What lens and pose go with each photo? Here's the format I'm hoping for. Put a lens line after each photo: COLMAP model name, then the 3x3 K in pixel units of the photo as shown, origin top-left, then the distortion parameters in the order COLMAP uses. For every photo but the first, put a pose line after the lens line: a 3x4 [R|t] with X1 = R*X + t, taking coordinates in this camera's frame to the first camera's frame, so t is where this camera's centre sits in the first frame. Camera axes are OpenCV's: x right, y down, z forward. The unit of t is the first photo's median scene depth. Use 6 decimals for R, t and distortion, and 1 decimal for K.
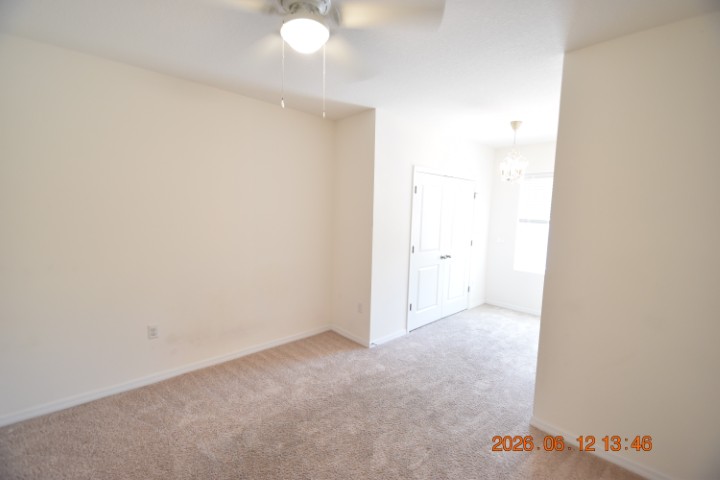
lens RADIAL K [[315.2, 0, 356.1], [0, 315.2, 243.7], [0, 0, 1]] dist [0.023230, -0.022990]
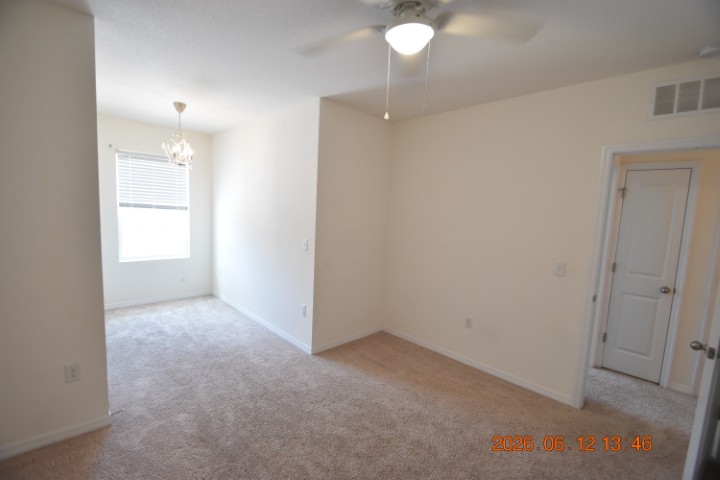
lens RADIAL K [[315.2, 0, 356.1], [0, 315.2, 243.7], [0, 0, 1]] dist [0.023230, -0.022990]
pose [[-0.018647, -0.131233, 0.991176, -0.522405], [0.055271, 0.989697, 0.132077, -0.065213], [-0.998297, 0.057247, -0.011201, 0.518018]]
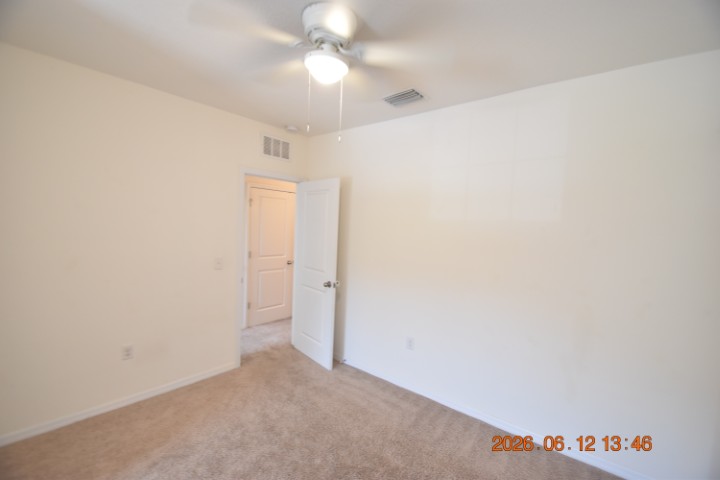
lens RADIAL K [[315.2, 0, 356.1], [0, 315.2, 243.7], [0, 0, 1]] dist [0.023230, -0.022990]
pose [[-0.988264, -0.062067, -0.139576, -0.066954], [-0.082568, 0.985795, 0.146259, -0.094062], [0.128516, 0.156067, -0.979350, 0.921761]]
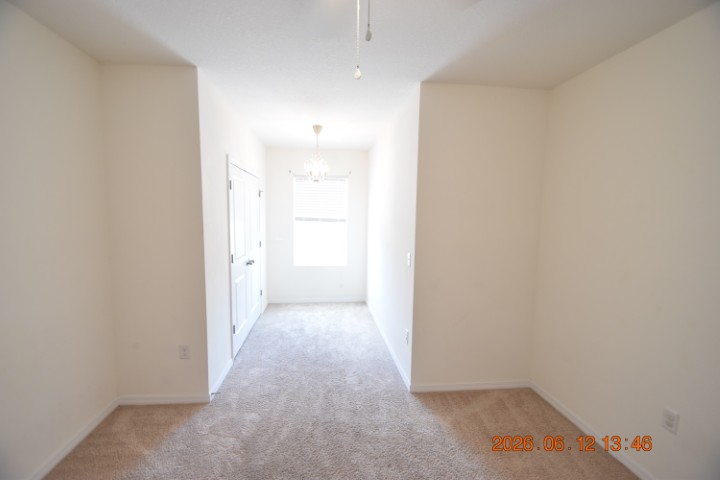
lens RADIAL K [[315.2, 0, 356.1], [0, 315.2, 243.7], [0, 0, 1]] dist [0.023230, -0.022990]
pose [[0.596989, -0.090760, 0.797099, -0.303276], [0.083219, 0.995226, 0.050992, -0.038223], [-0.797922, 0.035892, 0.601692, 0.283511]]
